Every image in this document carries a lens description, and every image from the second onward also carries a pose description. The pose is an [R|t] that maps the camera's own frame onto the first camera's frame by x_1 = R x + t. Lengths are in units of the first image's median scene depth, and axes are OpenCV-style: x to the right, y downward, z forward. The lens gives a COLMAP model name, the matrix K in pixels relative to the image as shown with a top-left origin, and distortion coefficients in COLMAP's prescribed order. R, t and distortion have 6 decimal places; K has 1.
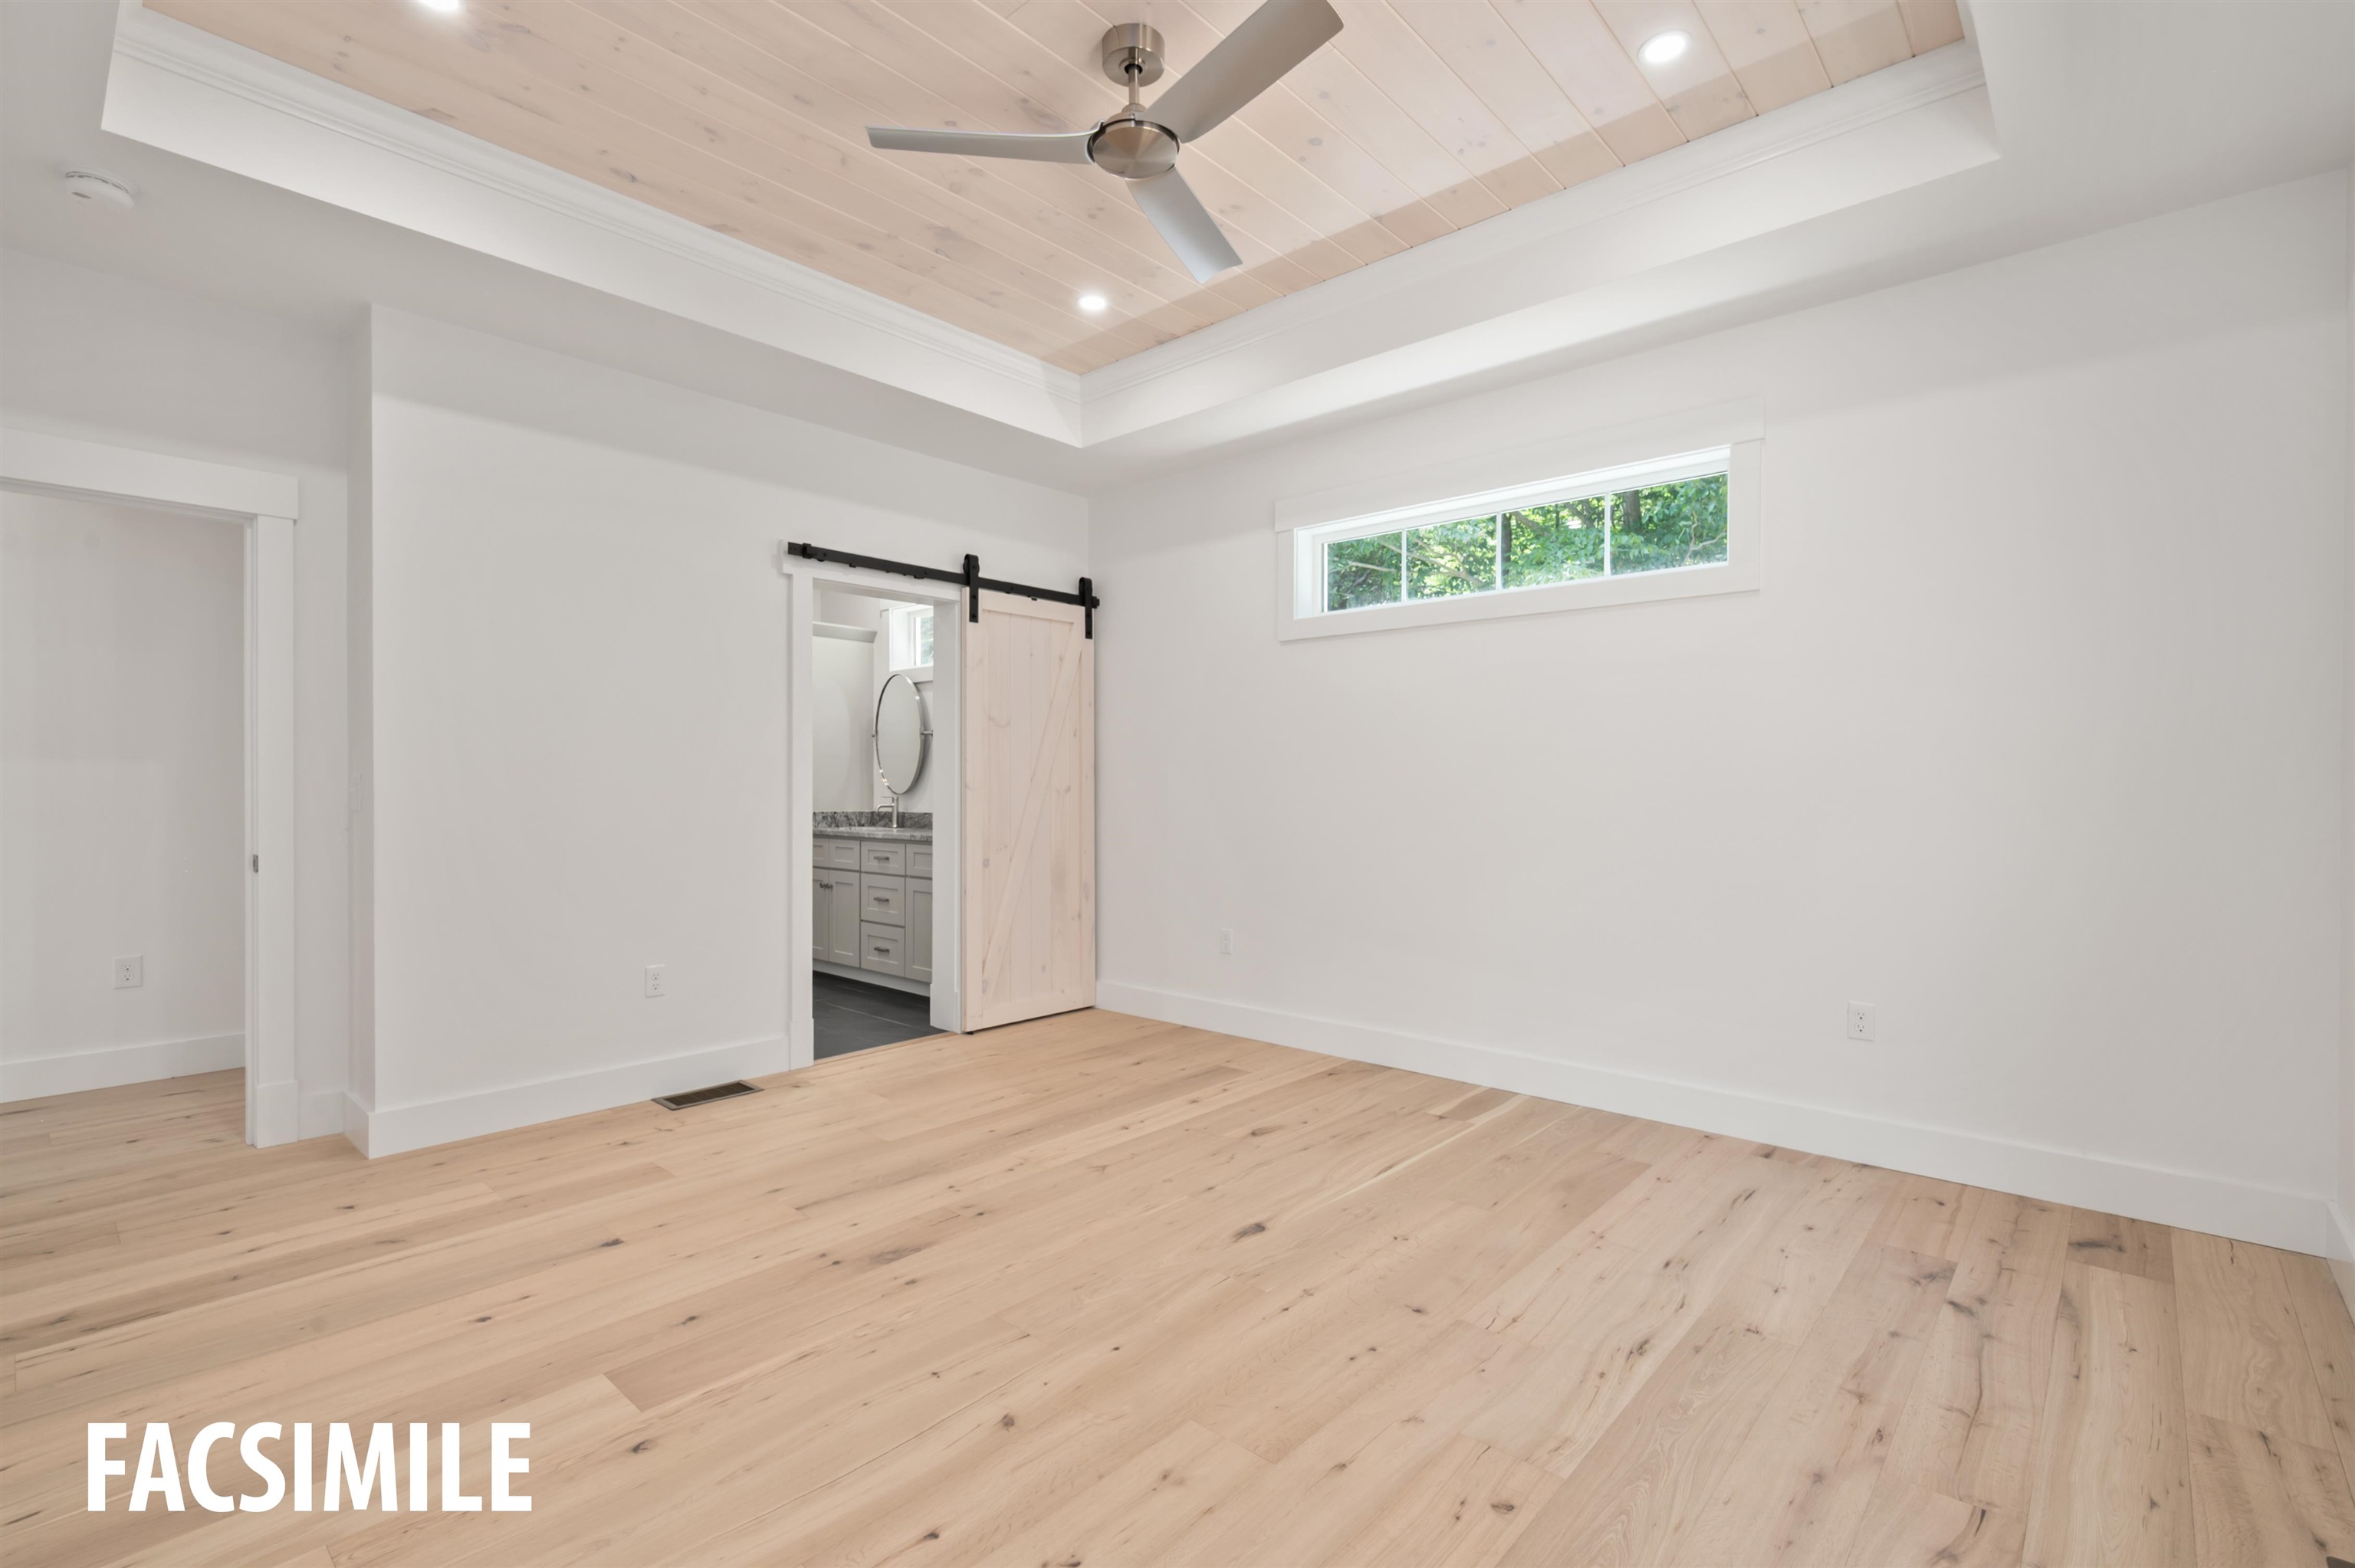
lens RADIAL K [[1062.3, 0, 1173.0], [0, 1062.3, 793.8], [0, 0, 1]] dist [-0.000138, 0.000115]
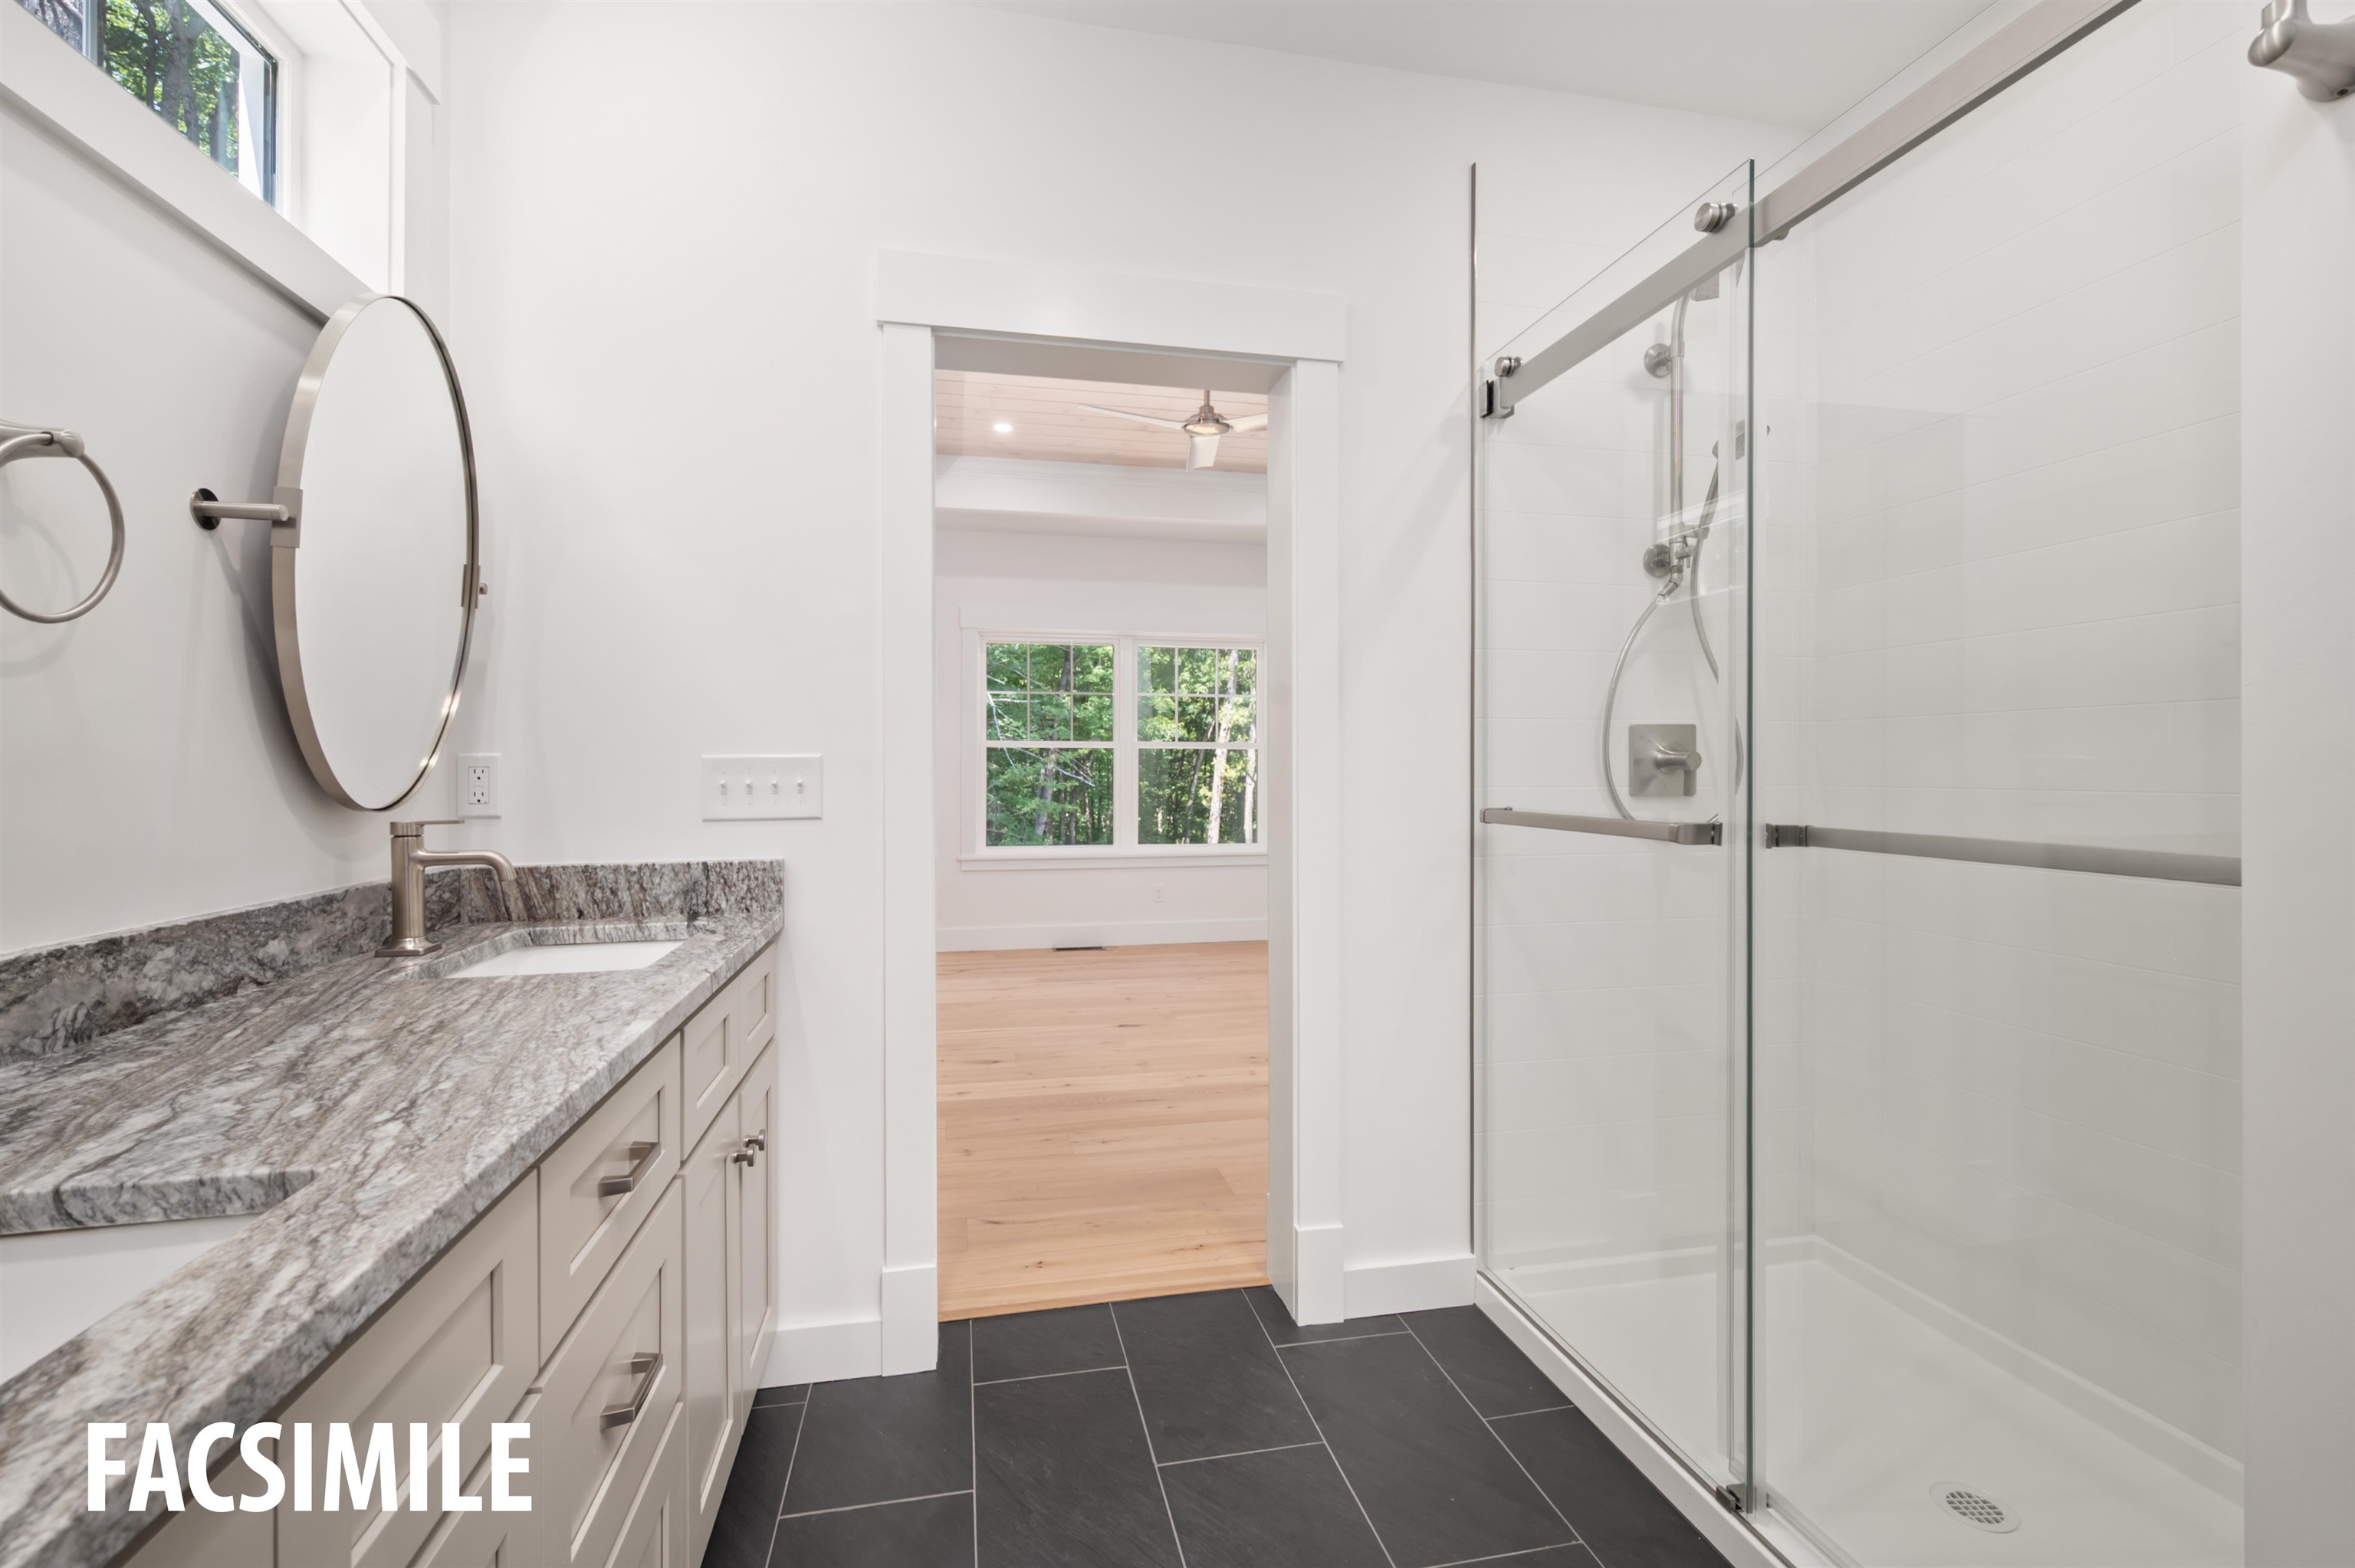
lens RADIAL K [[1038.3, 0, 1180.4], [0, 1038.3, 785.6], [0, 0, 1]] dist [0.000884, 0.000548]
pose [[-0.816019, -0.009356, 0.577949, -0.750043], [0.001352, 0.999835, 0.018095, -0.011434], [-0.578023, 0.015547, -0.815872, 1.793460]]
